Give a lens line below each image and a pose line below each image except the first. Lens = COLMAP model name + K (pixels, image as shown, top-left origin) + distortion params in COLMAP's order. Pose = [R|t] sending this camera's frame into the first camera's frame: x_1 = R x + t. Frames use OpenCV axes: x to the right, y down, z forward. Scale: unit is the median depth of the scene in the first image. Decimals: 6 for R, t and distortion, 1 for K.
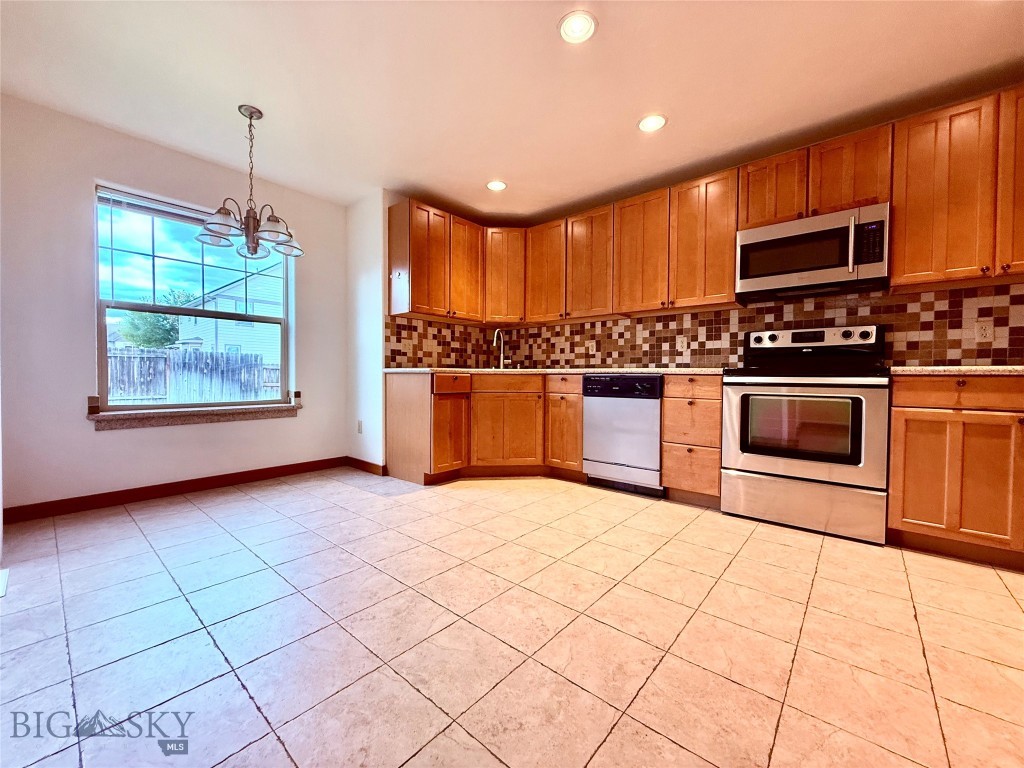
lens RADIAL K [[403.7, 0, 512.0], [0, 403.7, 384.0], [0, 0, 1]] dist [-0.000382, 0.000308]
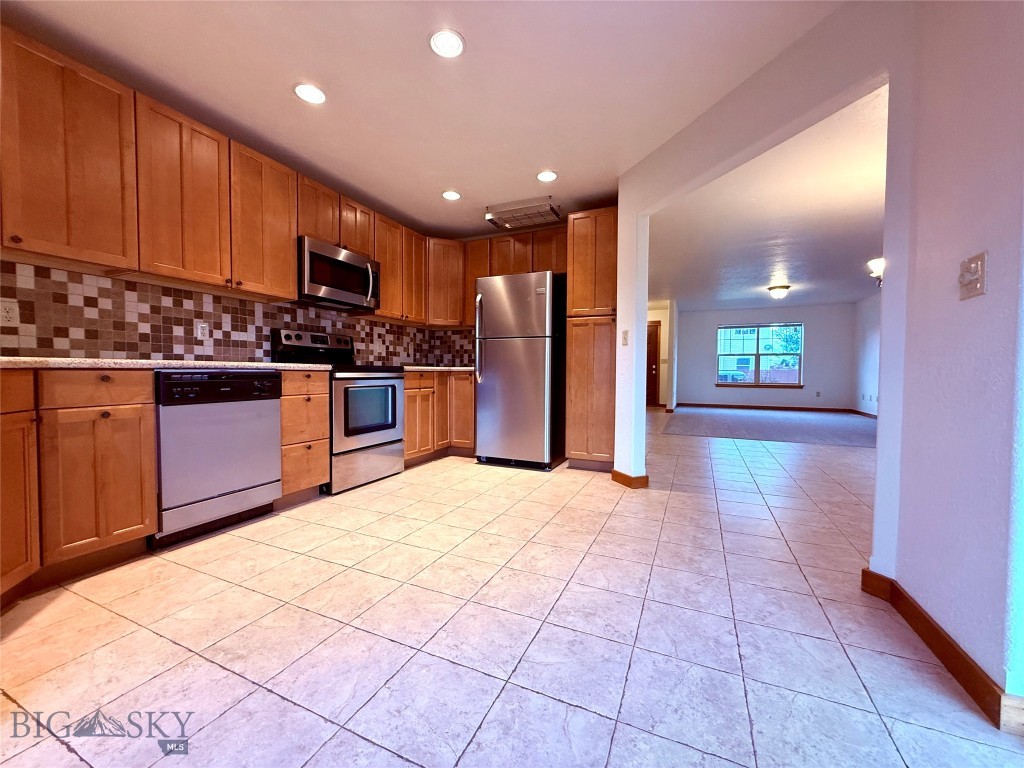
lens RADIAL K [[403.7, 0, 512.0], [0, 403.7, 384.0], [0, 0, 1]] dist [-0.000382, 0.000308]
pose [[-0.271261, -0.036552, 0.961812, -0.553698], [0.011309, 0.999089, 0.041158, -0.021866], [-0.962439, 0.022041, -0.270600, 0.681419]]
